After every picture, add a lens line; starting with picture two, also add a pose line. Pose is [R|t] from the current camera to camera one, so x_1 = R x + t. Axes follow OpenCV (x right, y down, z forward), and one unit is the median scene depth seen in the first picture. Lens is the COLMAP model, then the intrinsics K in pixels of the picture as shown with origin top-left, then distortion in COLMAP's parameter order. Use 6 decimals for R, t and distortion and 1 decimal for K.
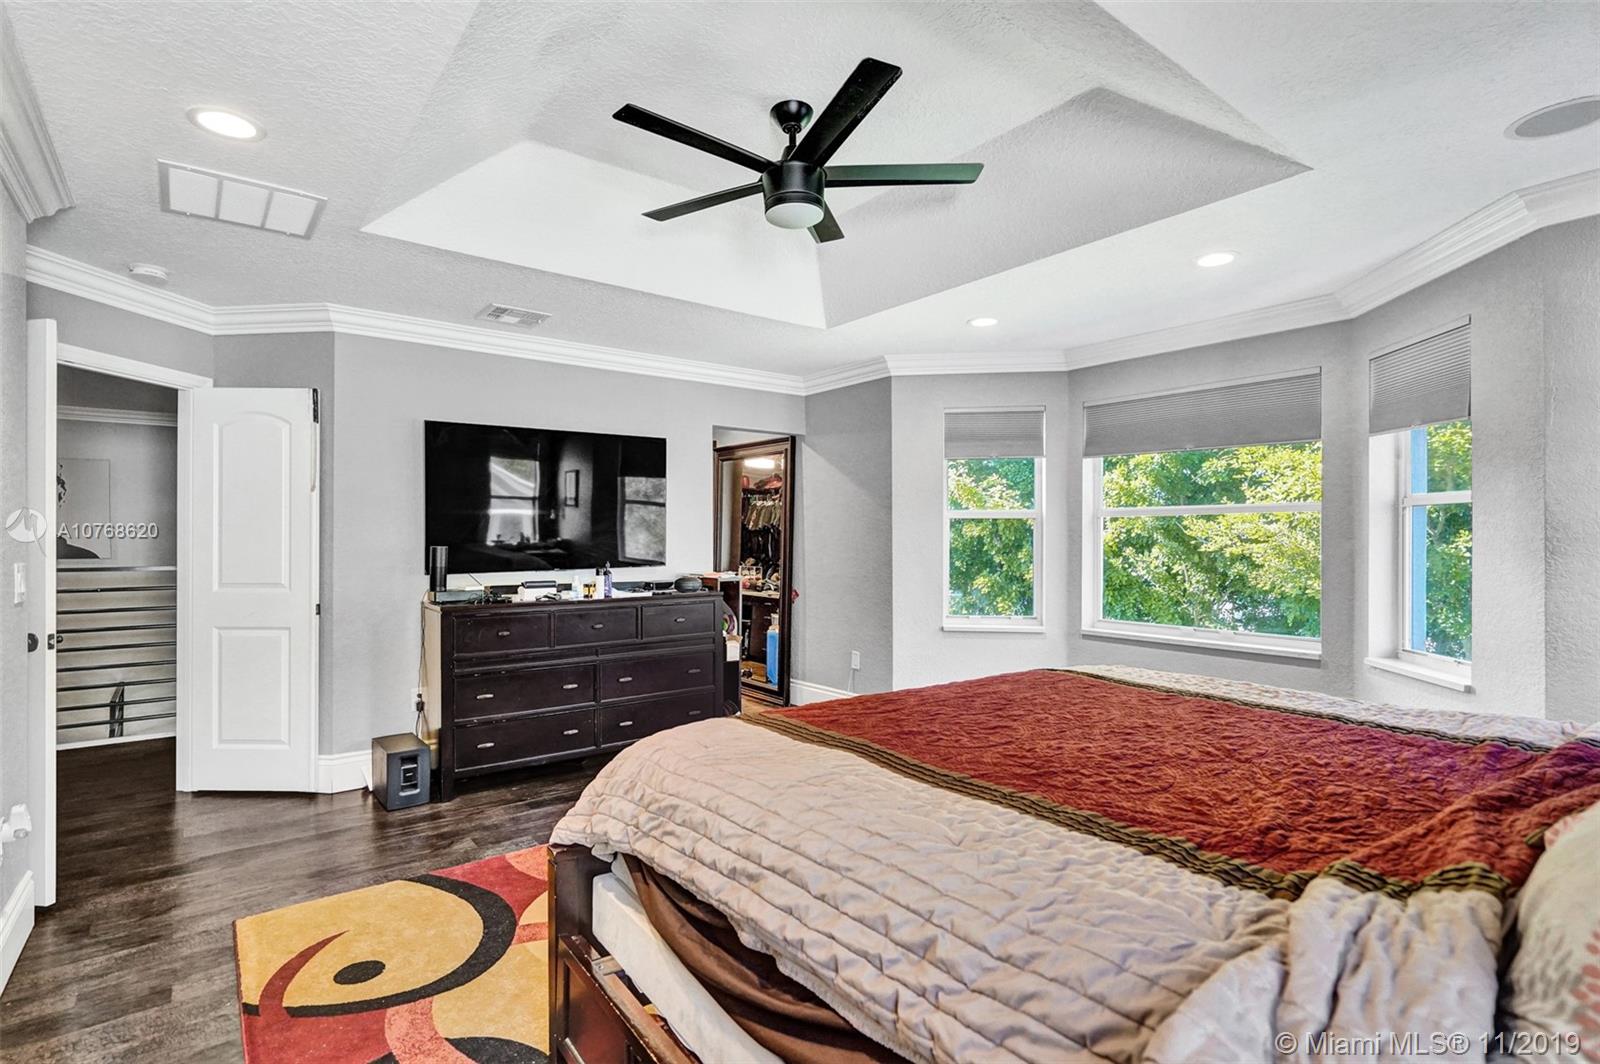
lens RADIAL K [[778.2, 0, 800.0], [0, 778.2, 532.0], [0, 0, 1]] dist [0.000046, -0.000017]
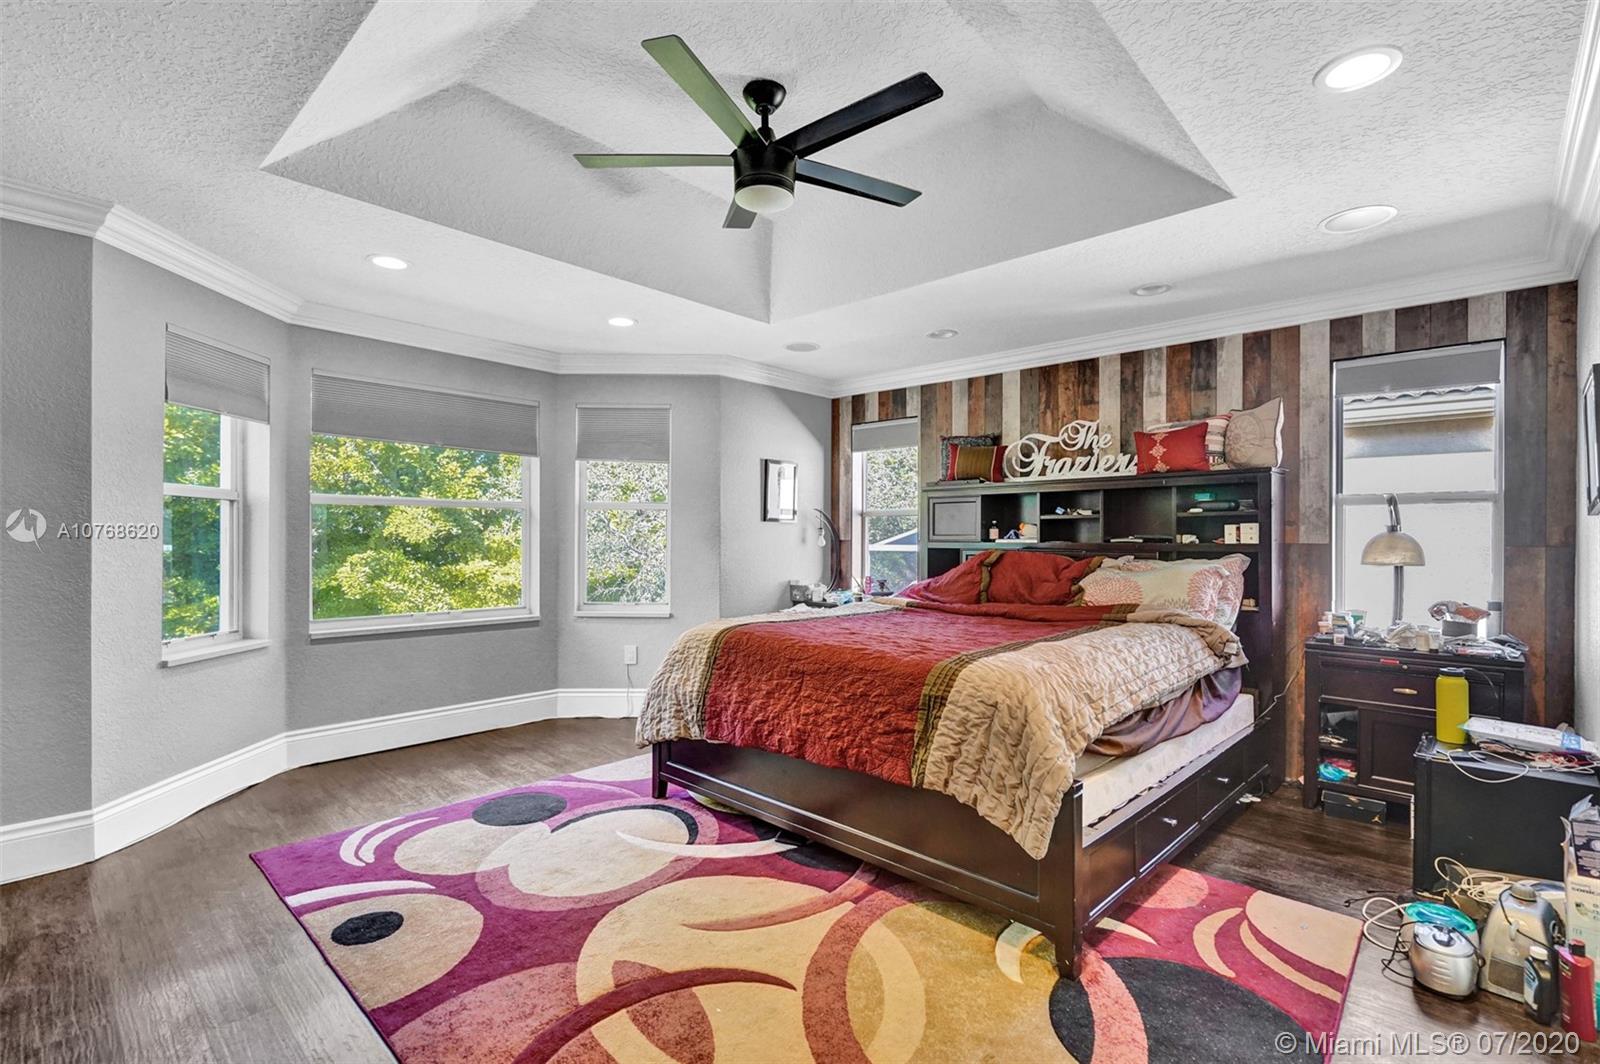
lens RADIAL K [[741.3, 0, 796.8], [0, 741.3, 528.8], [0, 0, 1]] dist [-0.019463, -0.000038]
pose [[-0.156485, 0.013158, 0.987593, -0.585078], [-0.008540, 0.999856, -0.014674, 0.019844], [-0.987643, -0.010730, -0.156350, 0.683069]]
